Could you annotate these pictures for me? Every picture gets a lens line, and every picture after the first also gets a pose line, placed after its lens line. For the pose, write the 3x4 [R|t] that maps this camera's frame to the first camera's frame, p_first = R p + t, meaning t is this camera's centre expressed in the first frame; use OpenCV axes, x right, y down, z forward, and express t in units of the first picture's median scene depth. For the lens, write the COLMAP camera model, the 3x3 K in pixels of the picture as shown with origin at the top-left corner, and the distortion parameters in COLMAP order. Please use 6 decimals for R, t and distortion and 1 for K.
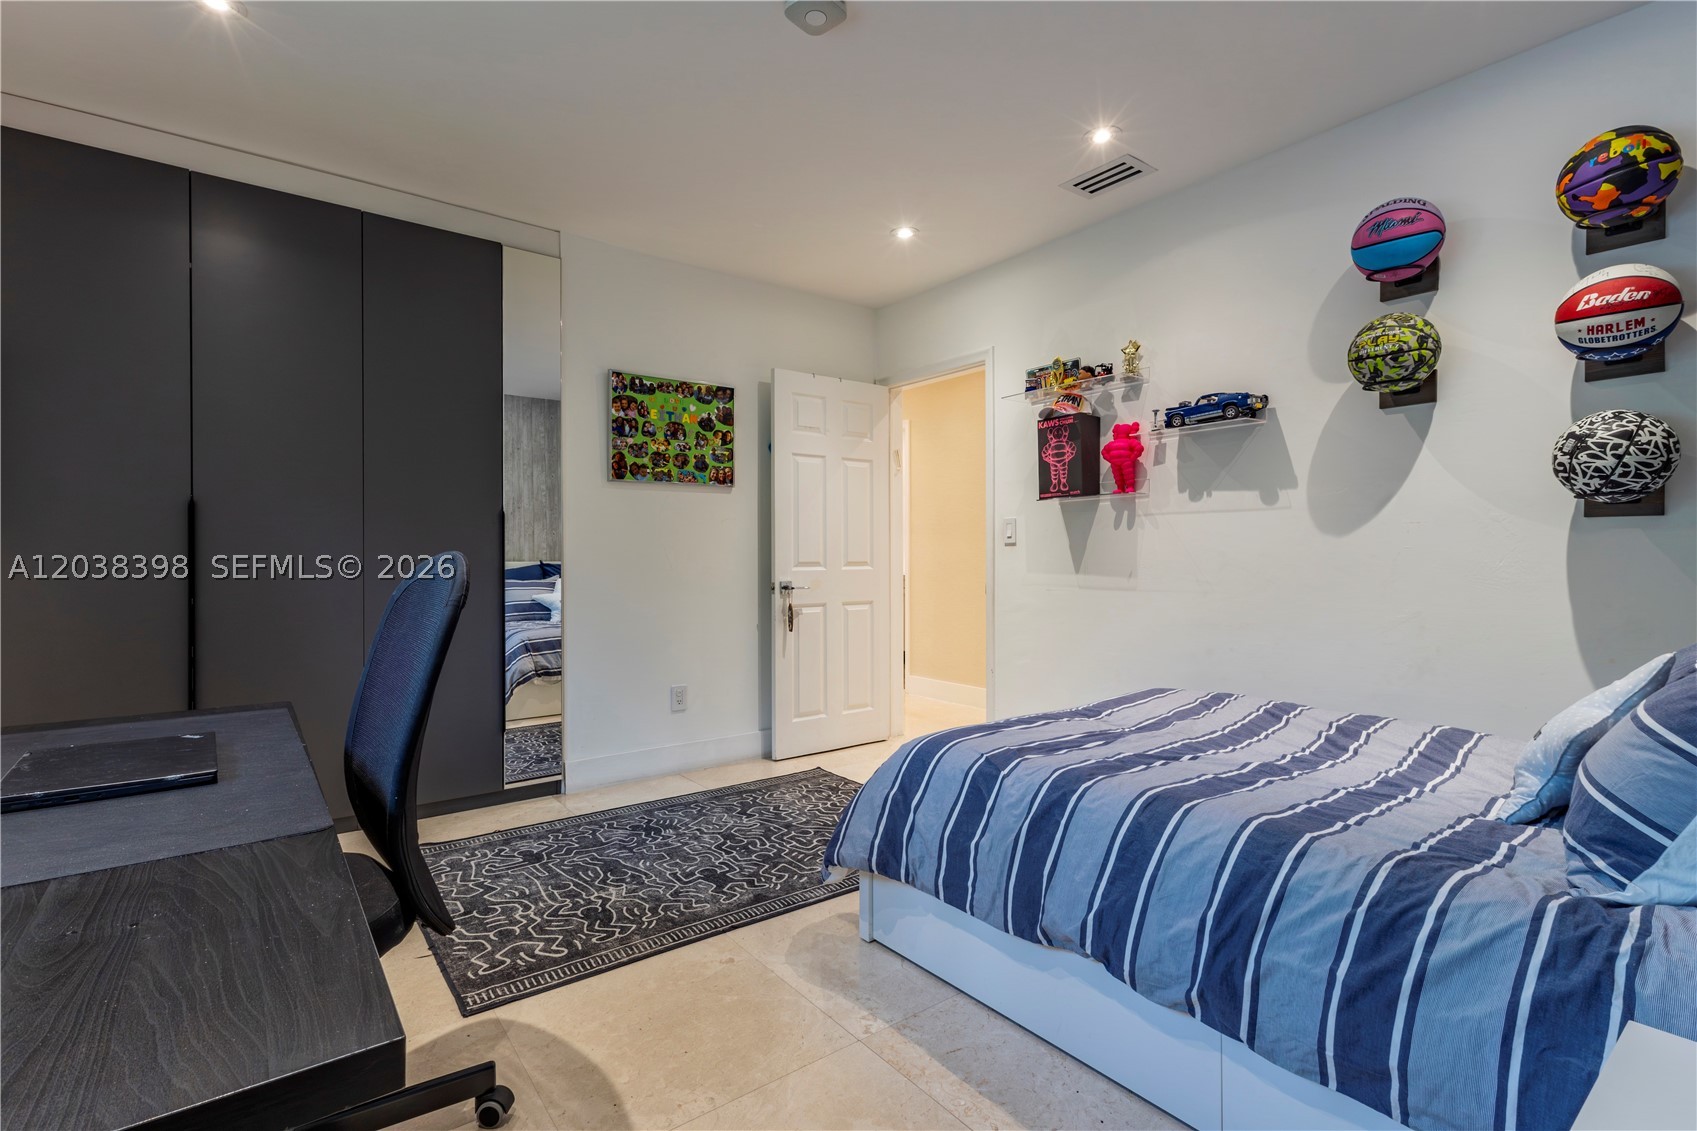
lens RADIAL K [[789.2, 0, 855.8], [0, 789.2, 564.3], [0, 0, 1]] dist [0.003207, 0.000158]
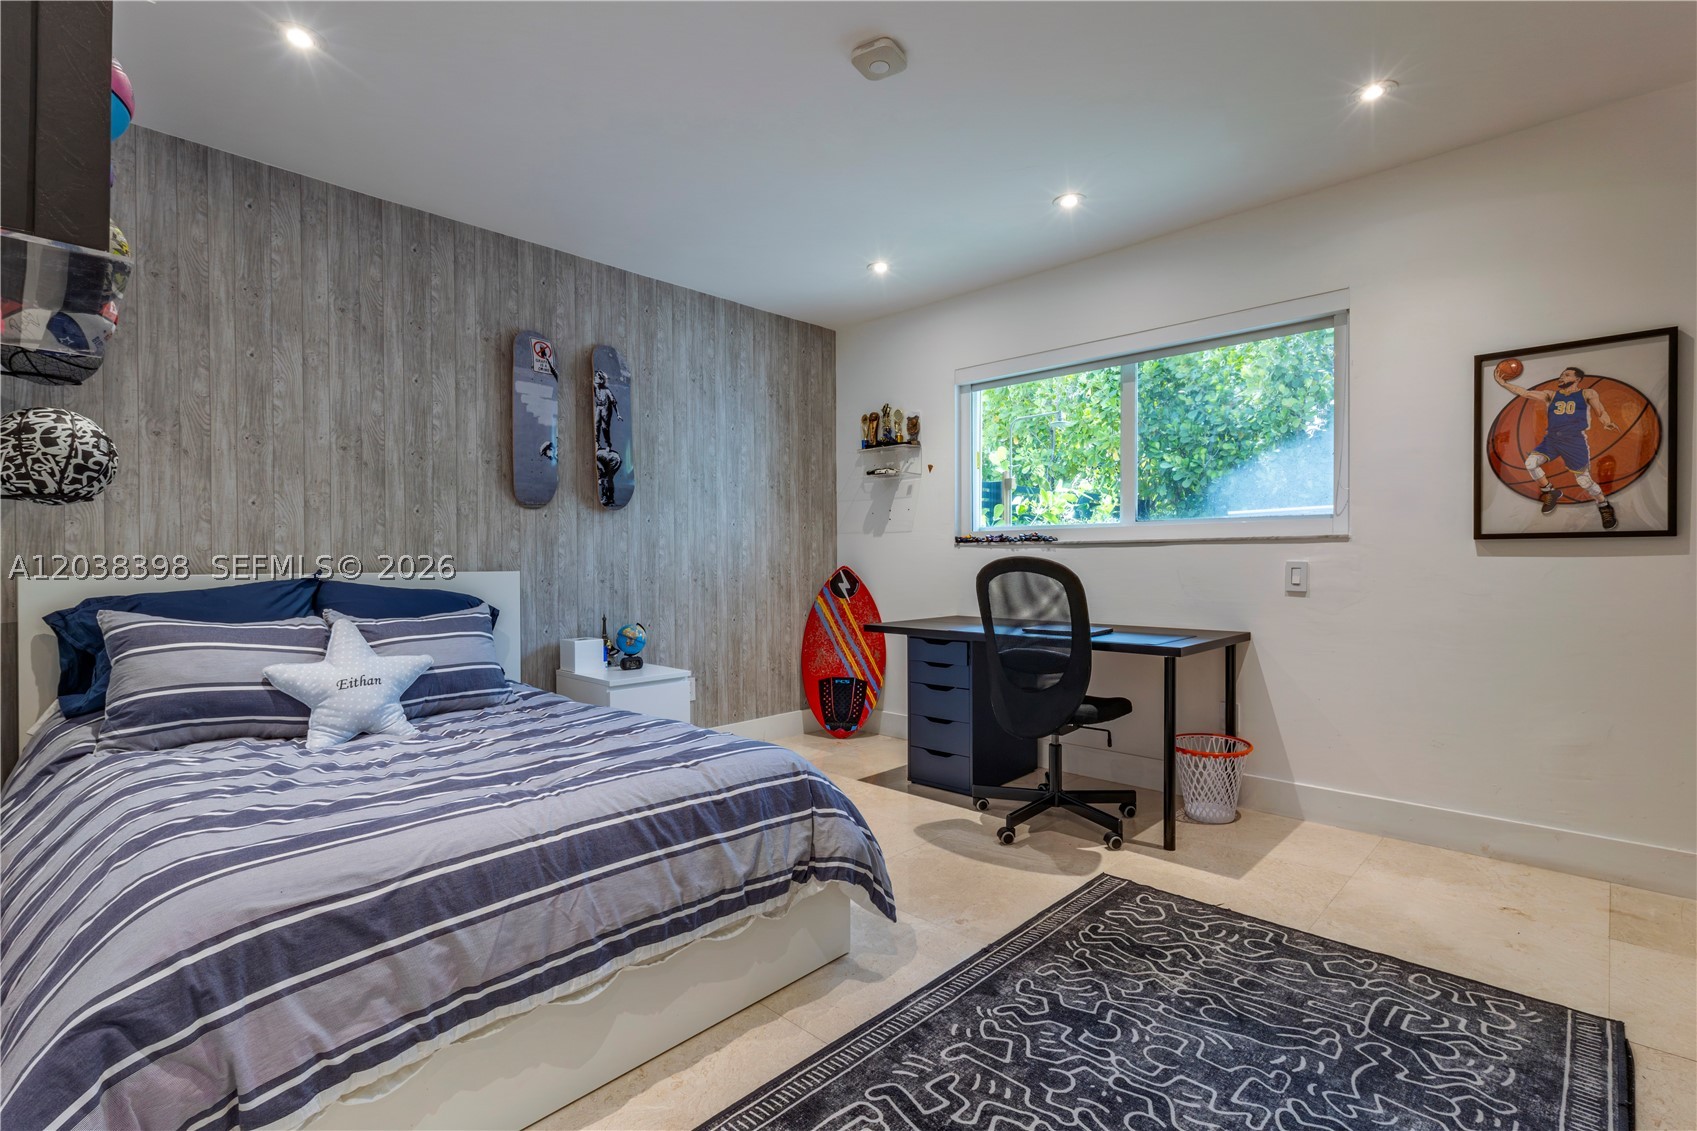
lens RADIAL K [[789.2, 0, 855.8], [0, 789.2, 564.3], [0, 0, 1]] dist [0.003207, 0.000158]
pose [[-0.989241, 0.002470, -0.146271, 0.120396], [0.000657, 0.999922, 0.012444, -0.012240], [0.146291, 0.012214, -0.989166, 1.703774]]
